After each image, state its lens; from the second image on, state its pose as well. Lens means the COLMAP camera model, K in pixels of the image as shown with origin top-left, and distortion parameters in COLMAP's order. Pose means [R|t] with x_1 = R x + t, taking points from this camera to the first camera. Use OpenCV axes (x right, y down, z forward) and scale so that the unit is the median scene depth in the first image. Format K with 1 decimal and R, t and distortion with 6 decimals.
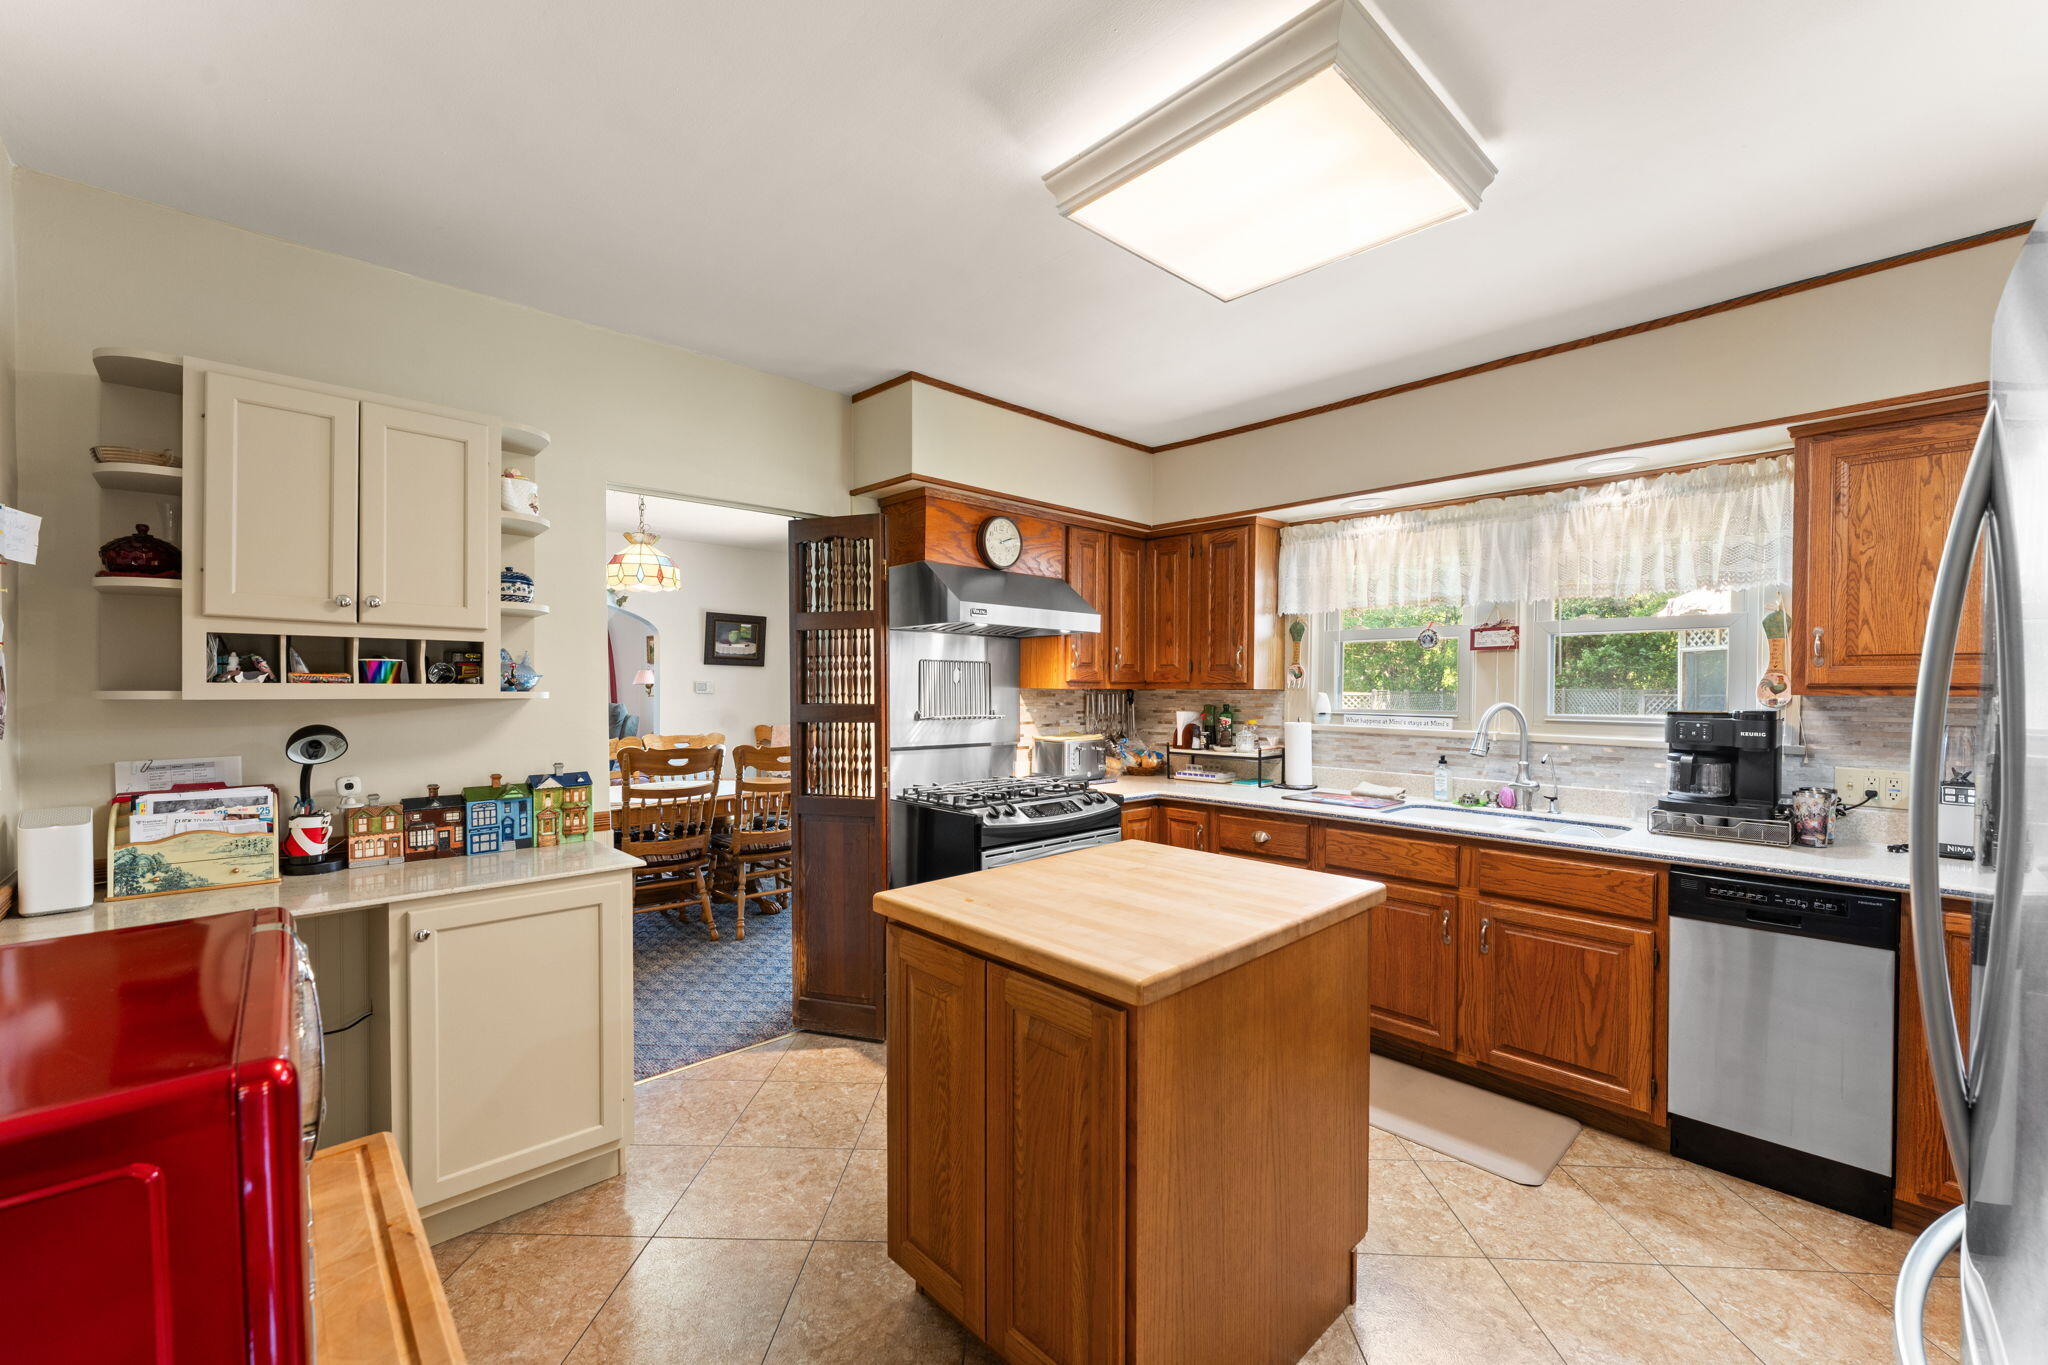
lens RADIAL K [[835.5, 0, 1011.9], [0, 835.5, 696.1], [0, 0, 1]] dist [-0.003530, -0.000679]
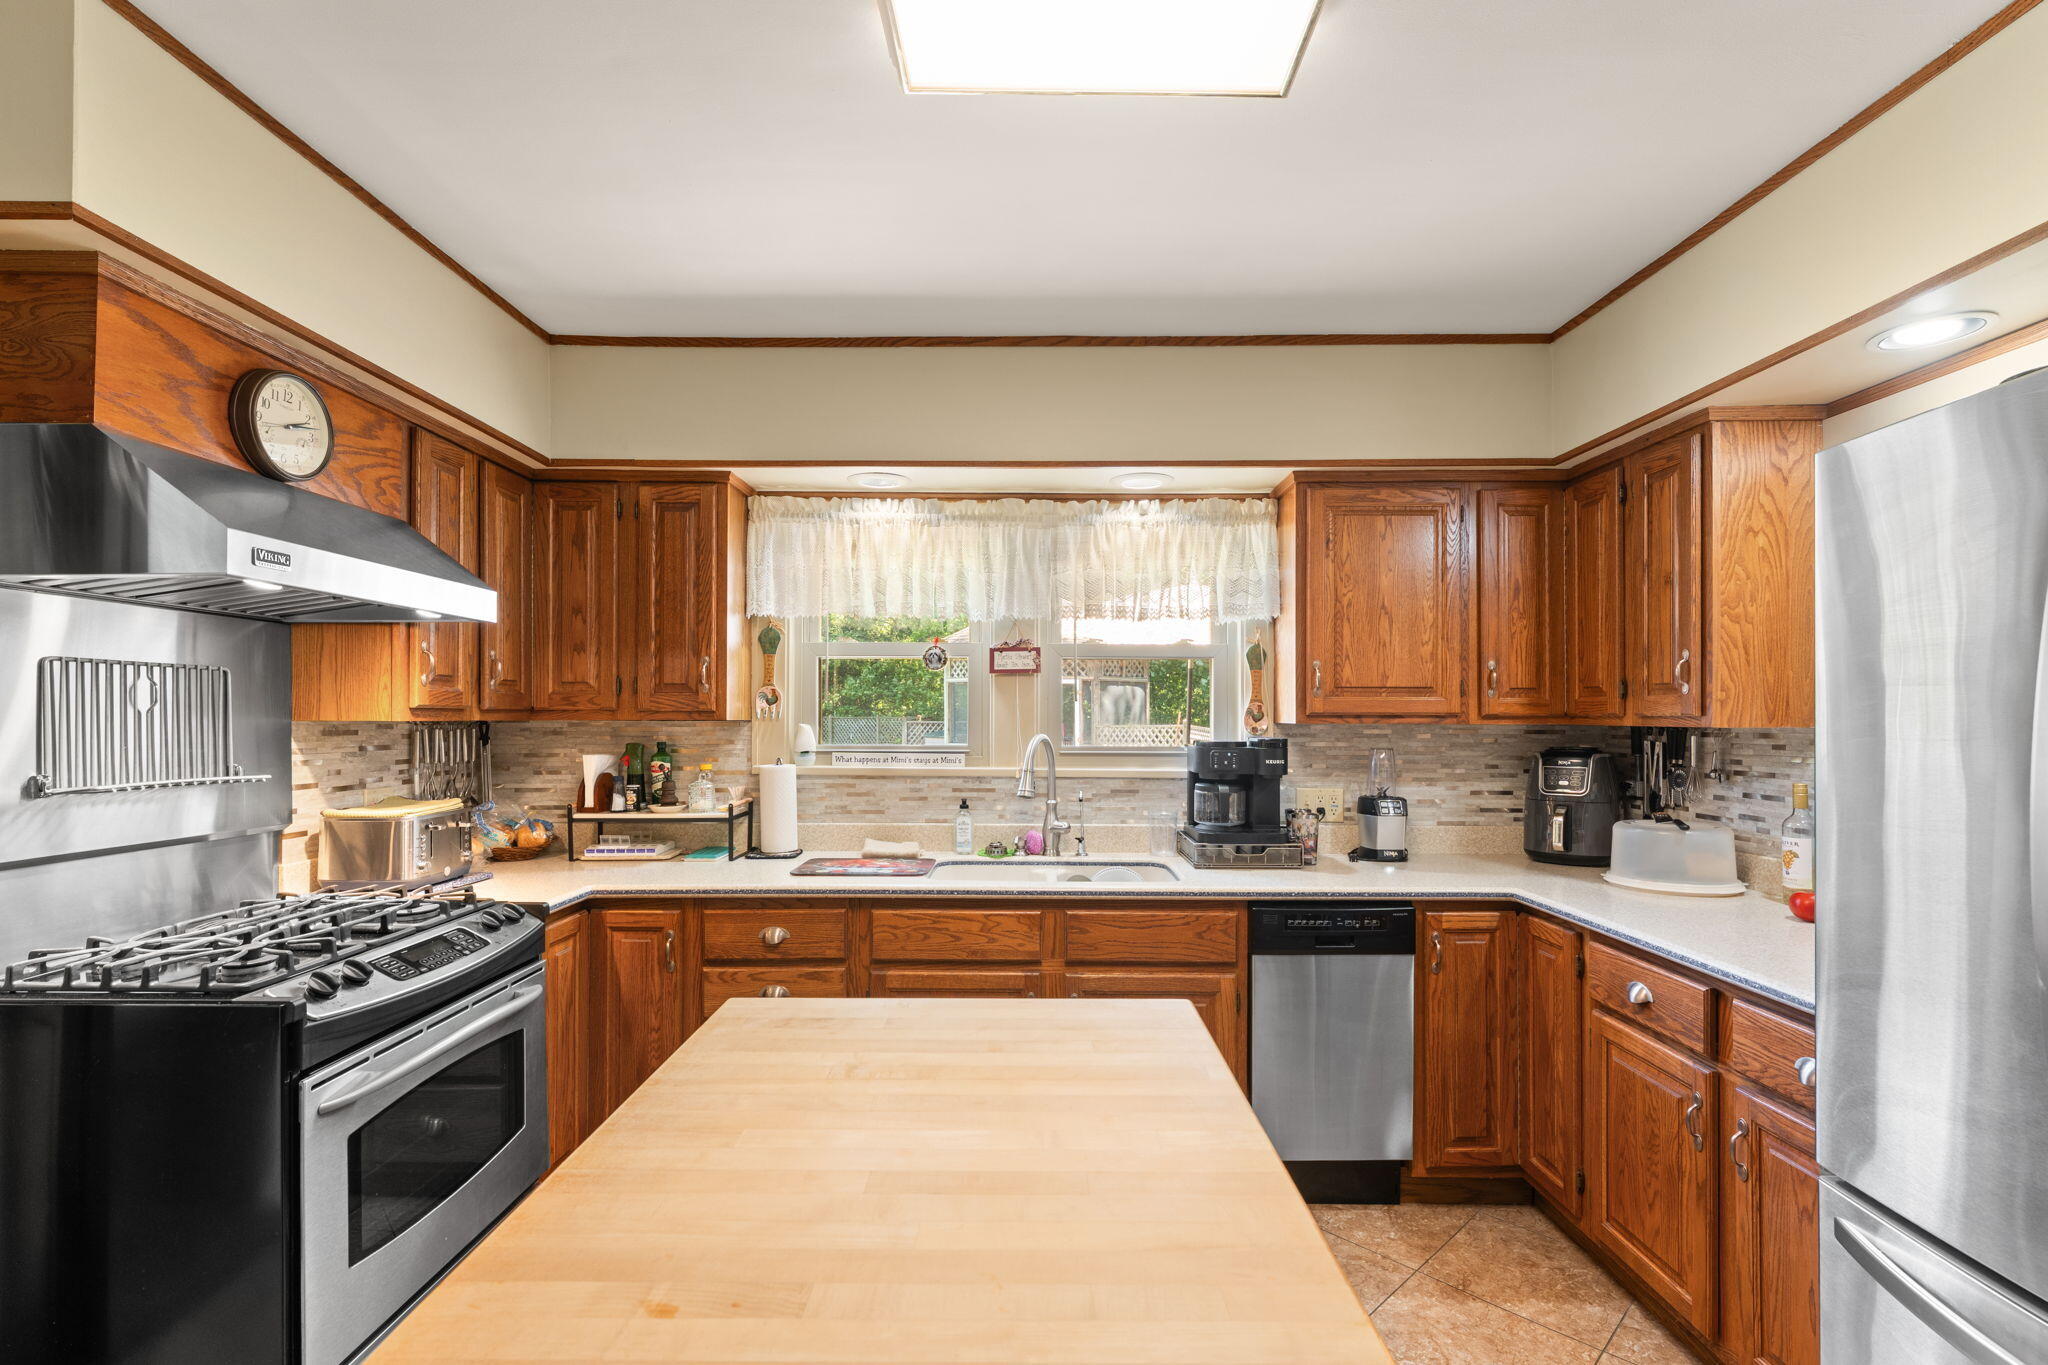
lens RADIAL K [[941.9, 0, 1024.2], [0, 941.9, 710.9], [0, 0, 1]] dist [0.000450, -0.001863]
pose [[0.679707, 0.001440, 0.733482, -0.139134], [0.009801, 0.999891, -0.011045, -0.005792], [-0.733418, 0.014696, 0.679619, 0.342148]]
